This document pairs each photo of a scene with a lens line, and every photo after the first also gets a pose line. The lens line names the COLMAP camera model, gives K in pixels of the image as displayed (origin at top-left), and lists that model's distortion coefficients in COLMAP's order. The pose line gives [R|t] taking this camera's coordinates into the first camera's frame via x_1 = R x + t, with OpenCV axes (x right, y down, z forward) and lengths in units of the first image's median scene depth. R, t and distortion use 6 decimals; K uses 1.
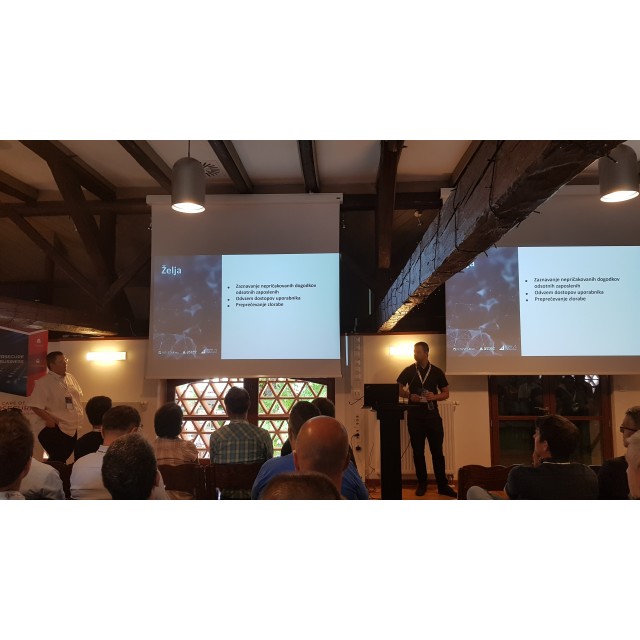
lens RADIAL K [[501.6, 0, 314.2], [0, 501.6, 320.8], [0, 0, 1]] dist [0.094424, -0.155694]
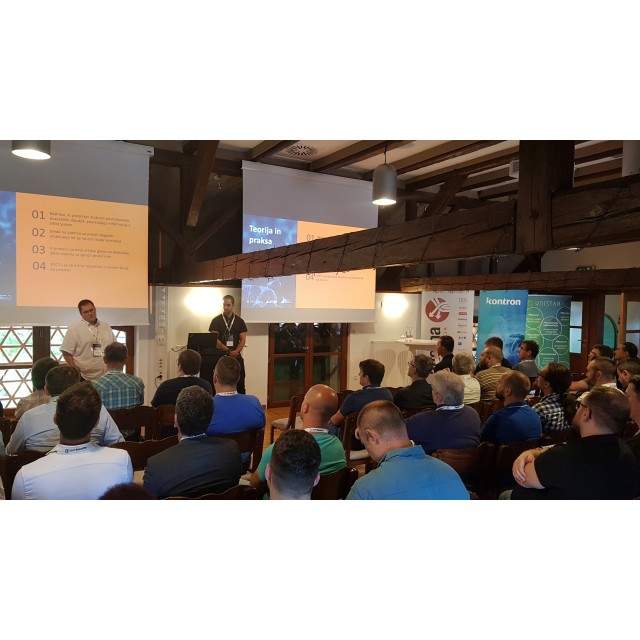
lens RADIAL K [[505.6, 0, 306.3], [0, 505.6, 319.8], [0, 0, 1]] dist [0.093211, -0.167436]
pose [[0.850978, 0.002800, 0.525194, -0.230343], [-0.069440, 0.991807, 0.107227, -0.038441], [-0.520591, -0.127717, 0.844200, -0.090757]]
